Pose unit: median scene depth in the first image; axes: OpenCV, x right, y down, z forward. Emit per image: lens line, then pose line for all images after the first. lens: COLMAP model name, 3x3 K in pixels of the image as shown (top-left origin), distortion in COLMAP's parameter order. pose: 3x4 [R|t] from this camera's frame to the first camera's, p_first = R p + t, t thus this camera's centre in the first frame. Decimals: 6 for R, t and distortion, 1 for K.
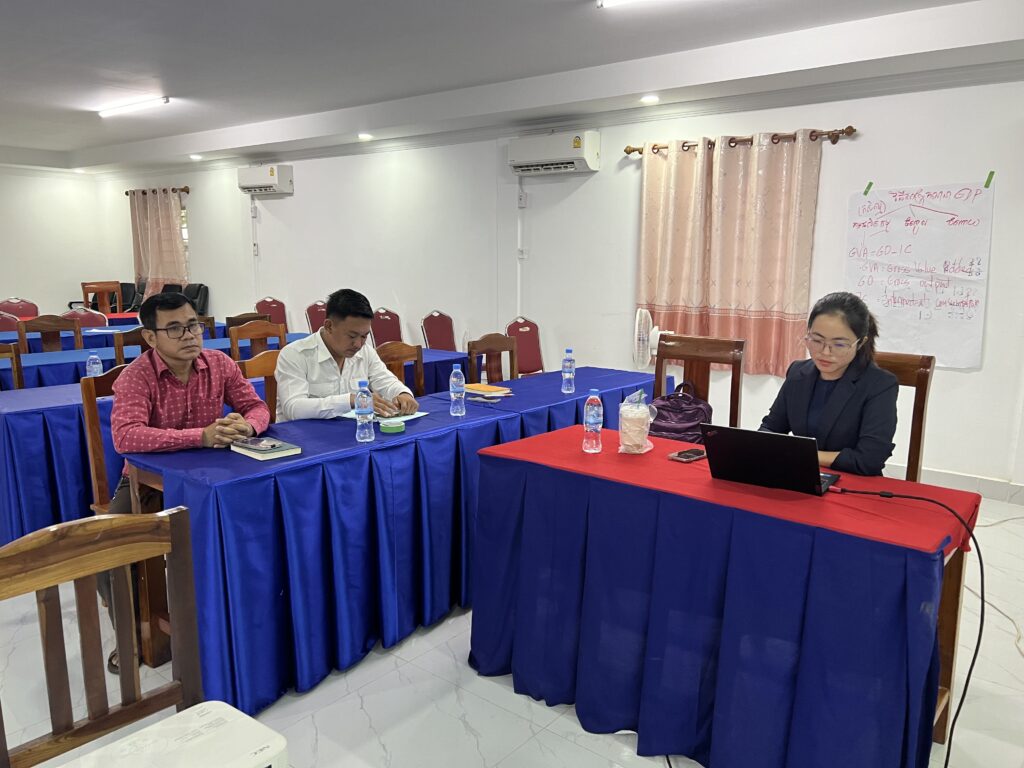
lens RADIAL K [[768.7, 0, 520.1], [0, 768.7, 383.0], [0, 0, 1]] dist [0.050094, -0.057197]
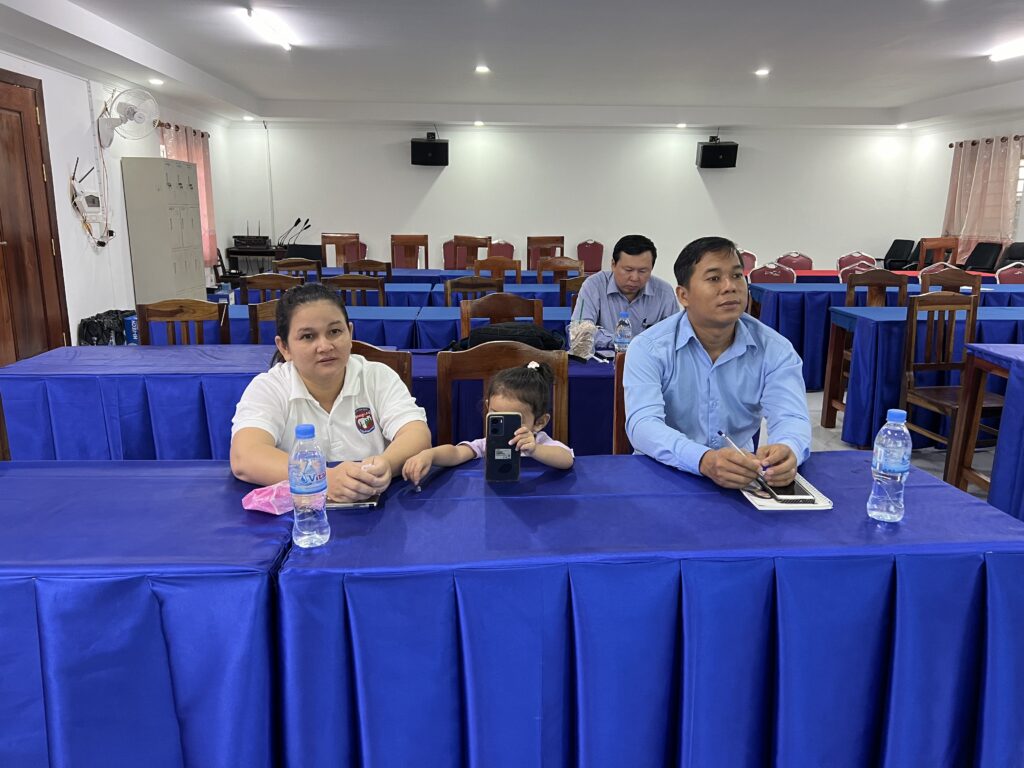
lens RADIAL K [[768.7, 0, 513.0], [0, 768.7, 388.6], [0, 0, 1]] dist [0.050094, -0.057197]
pose [[0.665167, 0.159899, -0.729373, -0.235669], [-0.118501, 0.987029, 0.108316, 0.021643], [0.737232, 0.014383, 0.675487, -0.075537]]
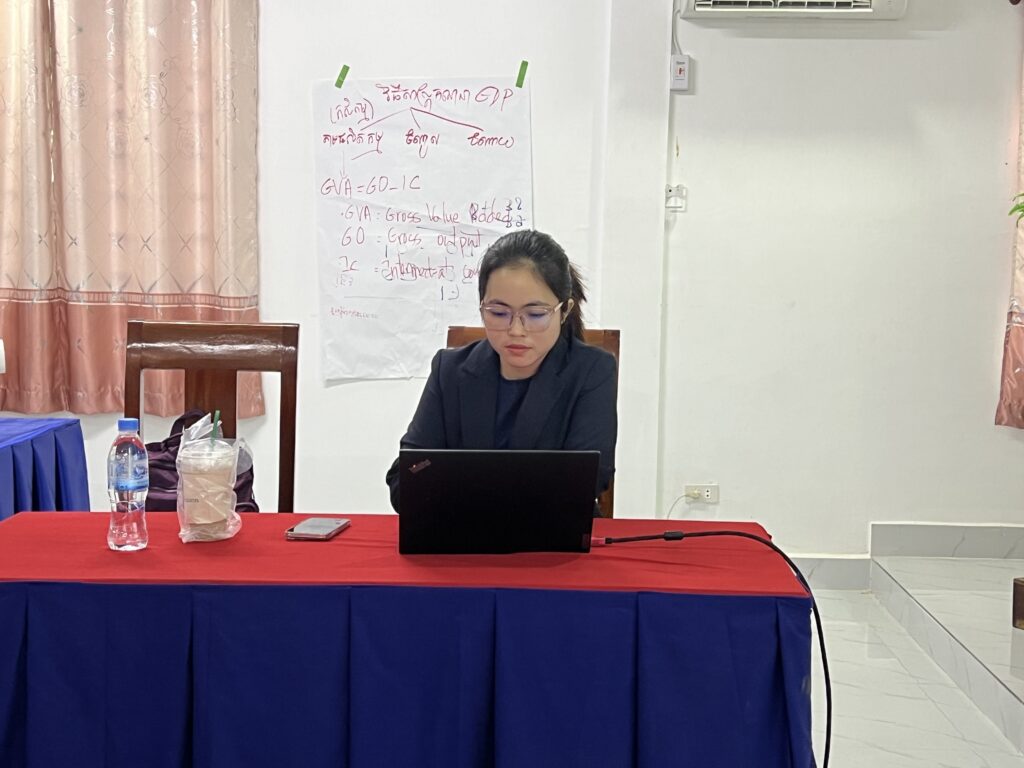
lens RADIAL K [[1547.6, 0, 495.8], [0, 1547.6, 386.2], [0, 0, 1]] dist [0.107549, 0.000000]
pose [[0.801273, -0.055854, 0.595687, -0.142744], [0.087384, 0.995882, -0.024164, 0.014045], [-0.591884, 0.071415, 0.802853, 0.020864]]
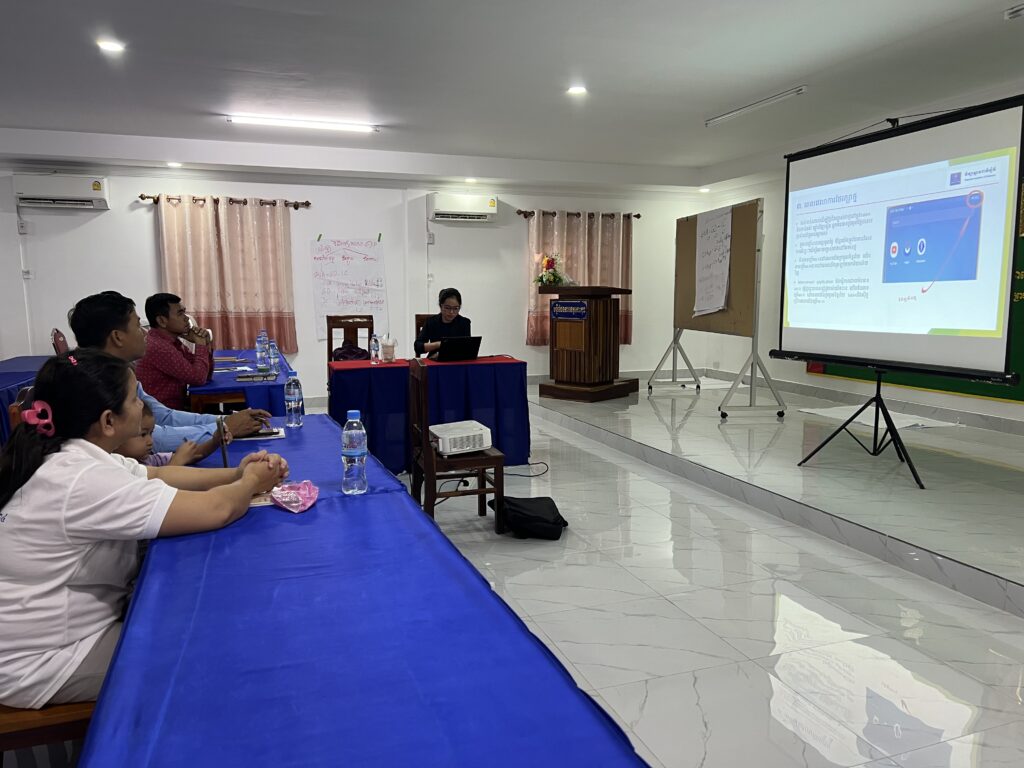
lens RADIAL K [[768.7, 0, 512.9], [0, 768.7, 386.4], [0, 0, 1]] dist [0.050094, -0.057197]
pose [[0.537431, -0.115729, 0.835329, -0.708720], [0.142770, 0.988727, 0.045127, 0.053341], [-0.831135, 0.095008, 0.547895, -0.238153]]
